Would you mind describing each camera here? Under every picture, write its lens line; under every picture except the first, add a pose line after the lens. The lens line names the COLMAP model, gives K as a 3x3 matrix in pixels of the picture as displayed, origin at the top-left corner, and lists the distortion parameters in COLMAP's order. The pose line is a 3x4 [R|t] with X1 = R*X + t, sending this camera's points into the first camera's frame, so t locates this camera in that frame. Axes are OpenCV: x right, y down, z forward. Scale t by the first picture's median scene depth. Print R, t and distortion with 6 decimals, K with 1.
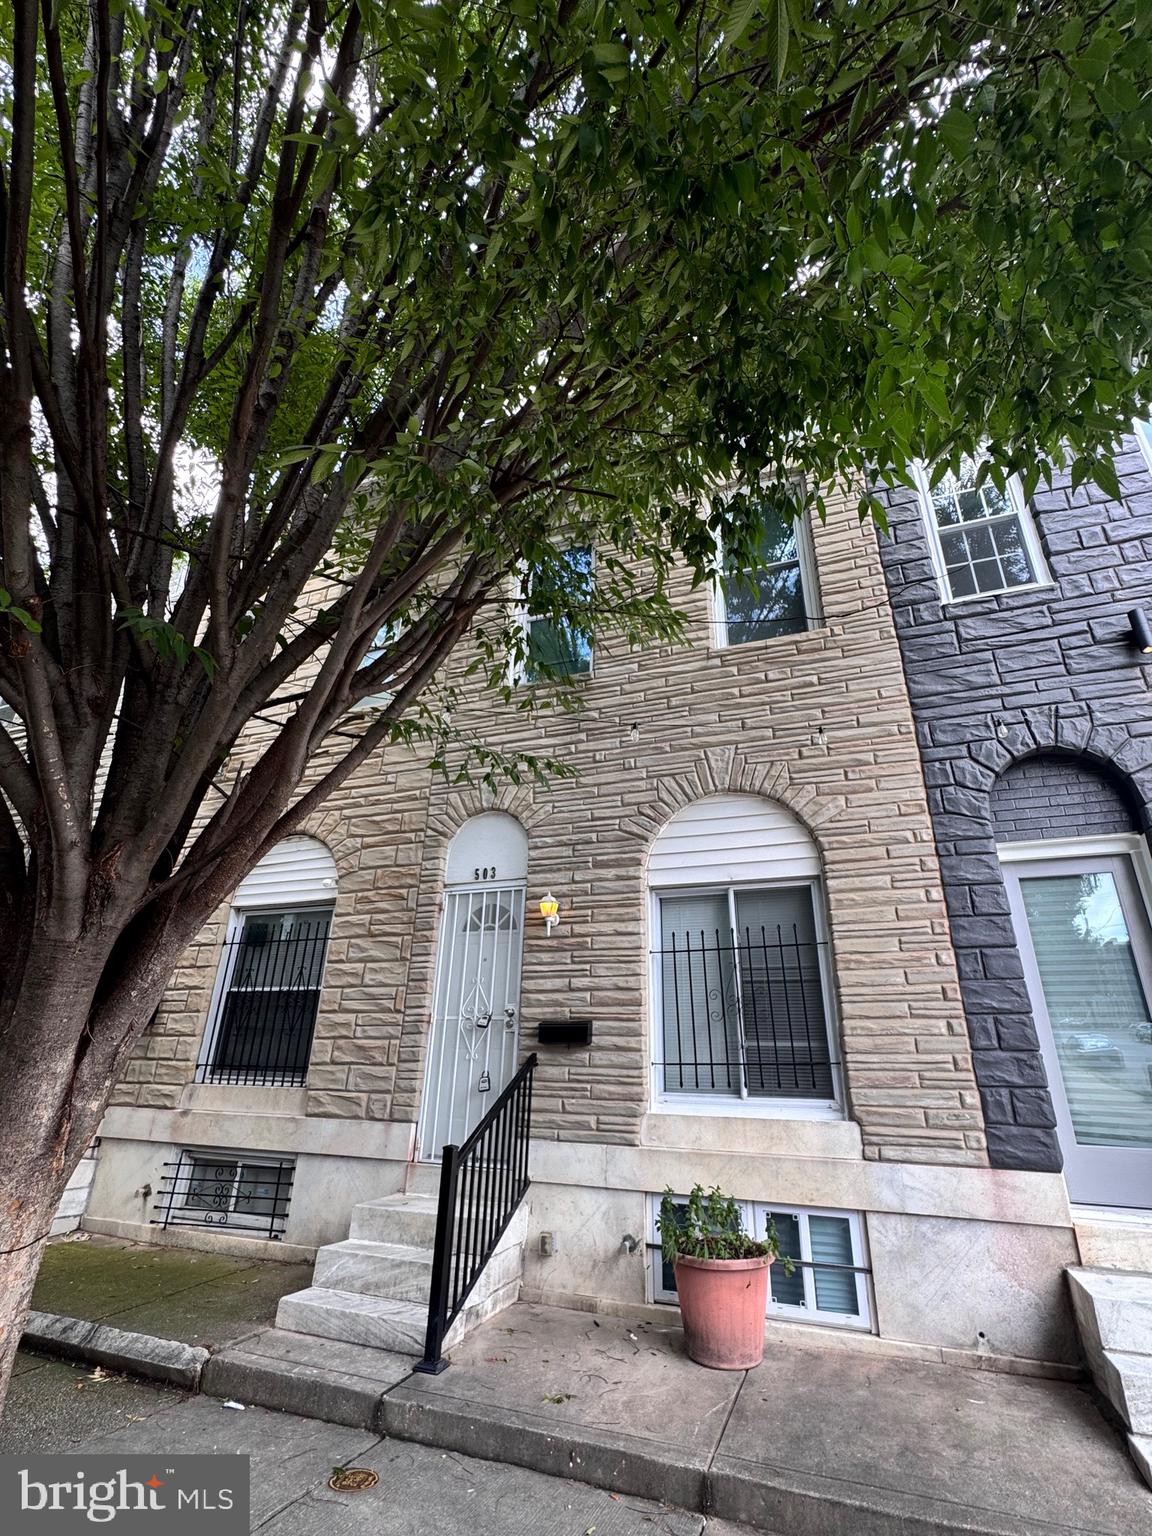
lens RADIAL K [[690.4, 0, 575.8], [0, 690.4, 770.3], [0, 0, 1]] dist [-0.003254, 0.000185]
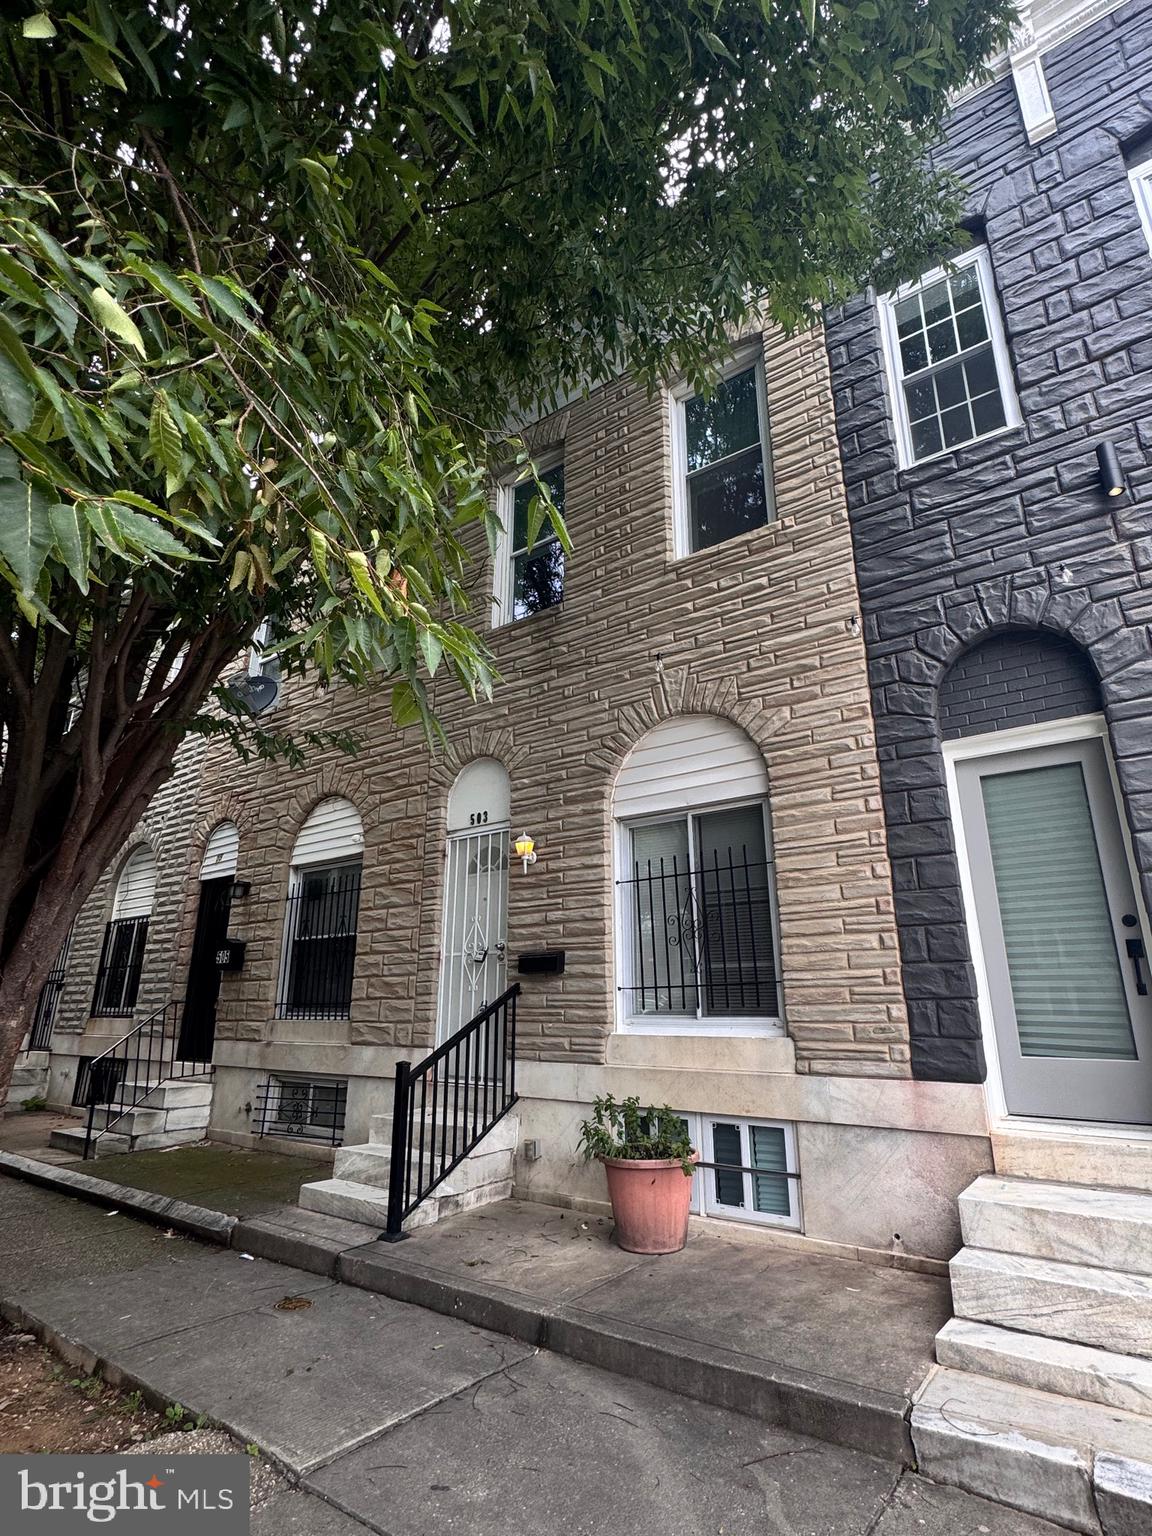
lens RADIAL K [[765.3, 0, 577.0], [0, 765.3, 767.8], [0, 0, 1]] dist [-0.000764, -0.000105]
pose [[0.964026, -0.103252, -0.244933, 0.367116], [0.128435, 0.987704, 0.089134, -0.010407], [0.232718, -0.117385, 0.965434, -0.079641]]
